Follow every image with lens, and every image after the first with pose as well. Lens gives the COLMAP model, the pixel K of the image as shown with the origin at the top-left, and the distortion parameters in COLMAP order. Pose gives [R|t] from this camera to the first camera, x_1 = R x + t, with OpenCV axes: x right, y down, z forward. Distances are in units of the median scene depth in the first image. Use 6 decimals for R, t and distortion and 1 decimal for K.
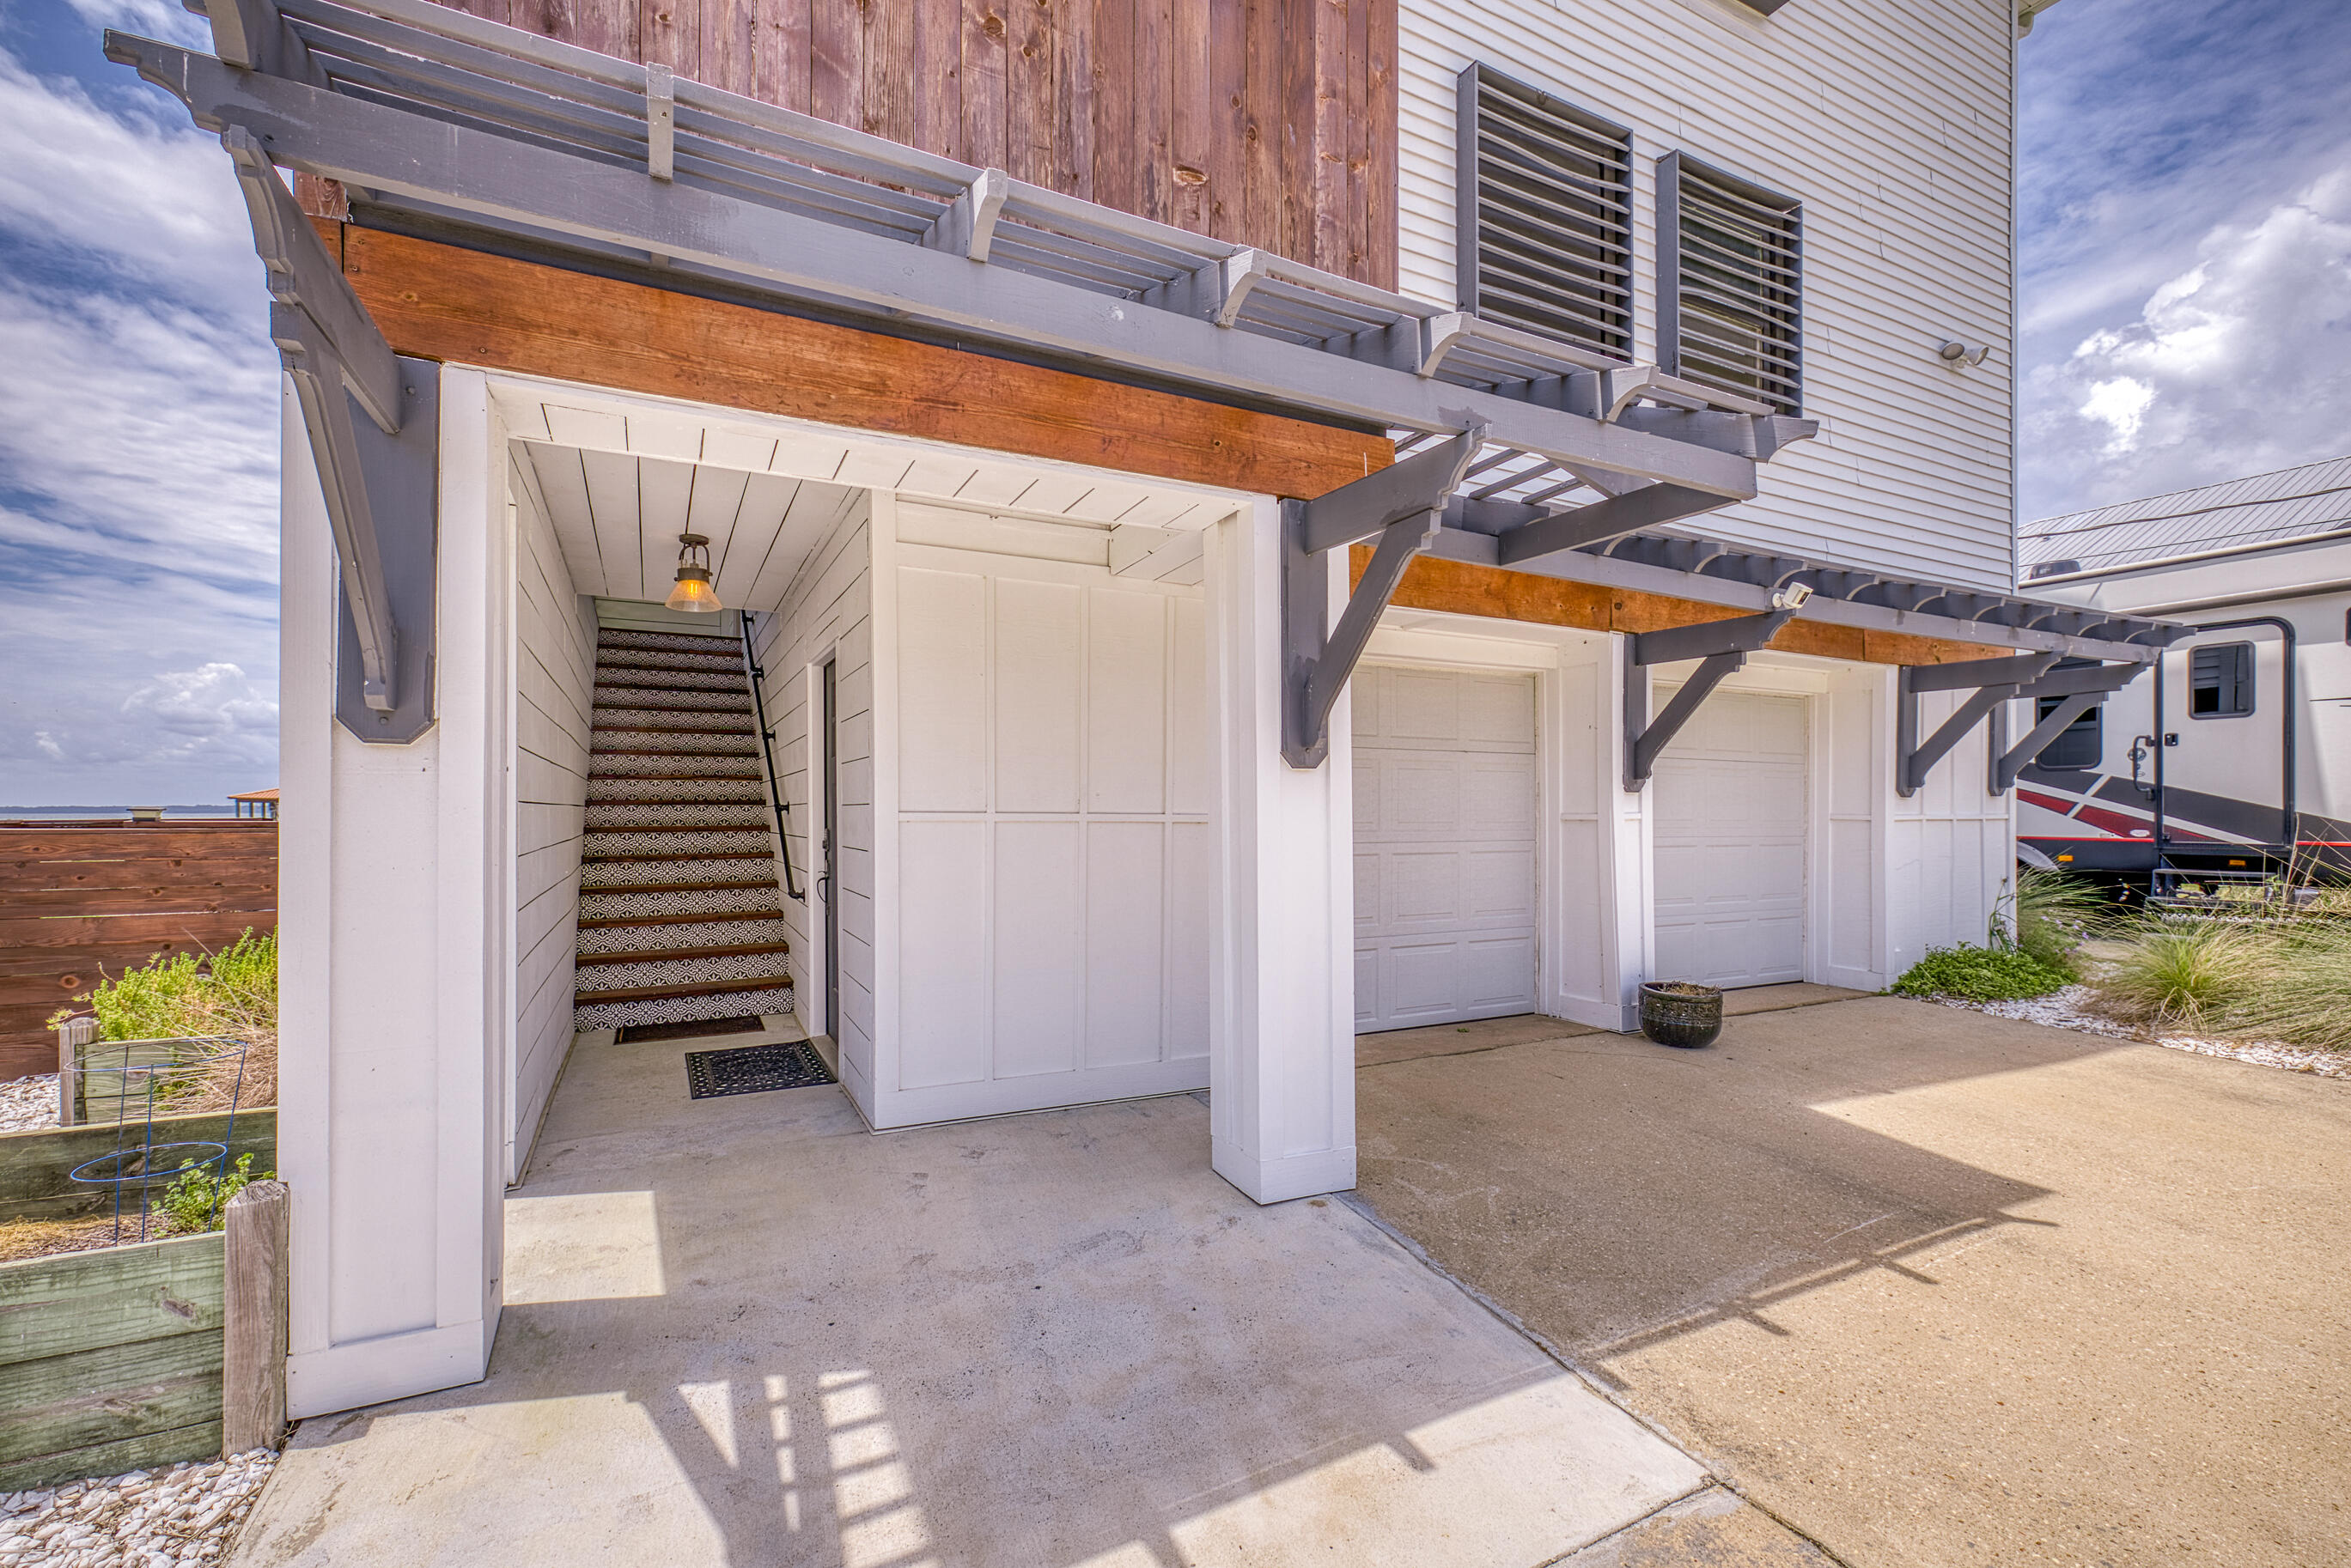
lens RADIAL K [[1013.5, 0, 1174.3], [0, 1013.5, 790.1], [0, 0, 1]] dist [0.016287, -0.000361]
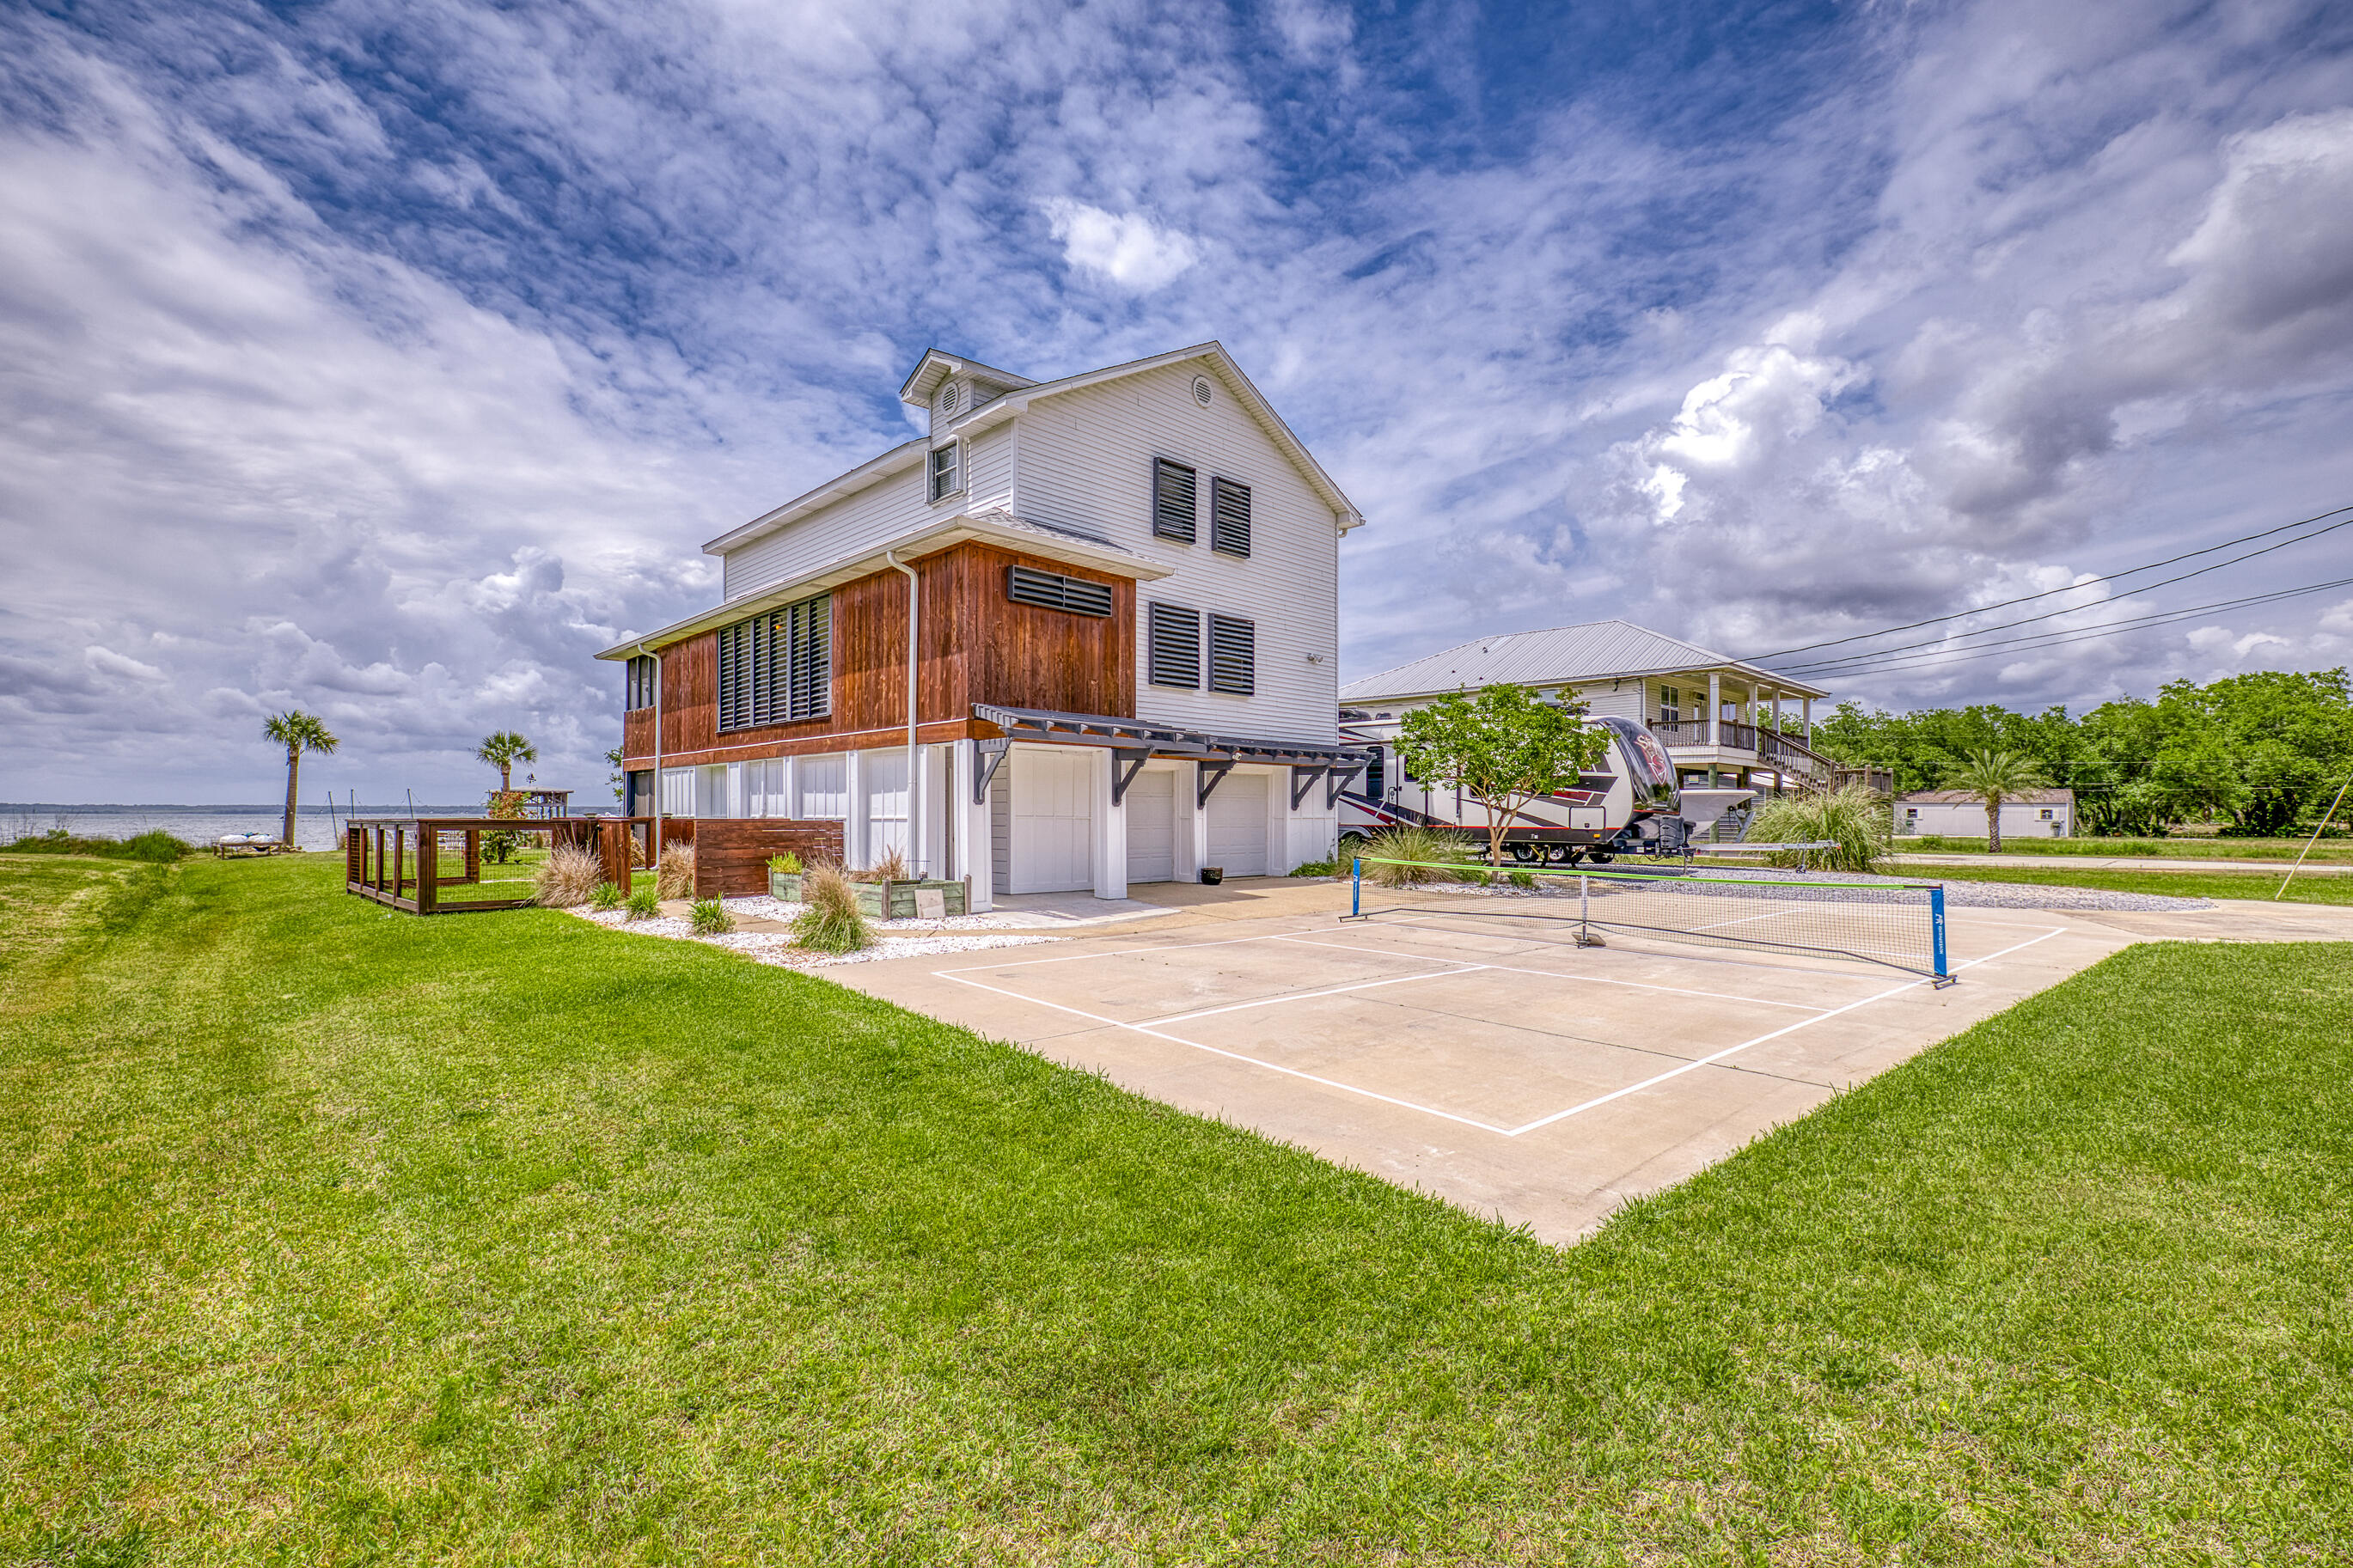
lens RADIAL K [[1014.4, 0, 1186.3], [0, 1014.4, 799.8], [0, 0, 1]] dist [0.016287, -0.000361]
pose [[0.953759, 0.002997, 0.300558, -0.529428], [-0.004872, 0.999973, 0.005488, -0.044663], [-0.300533, -0.006698, 0.953748, -1.950787]]
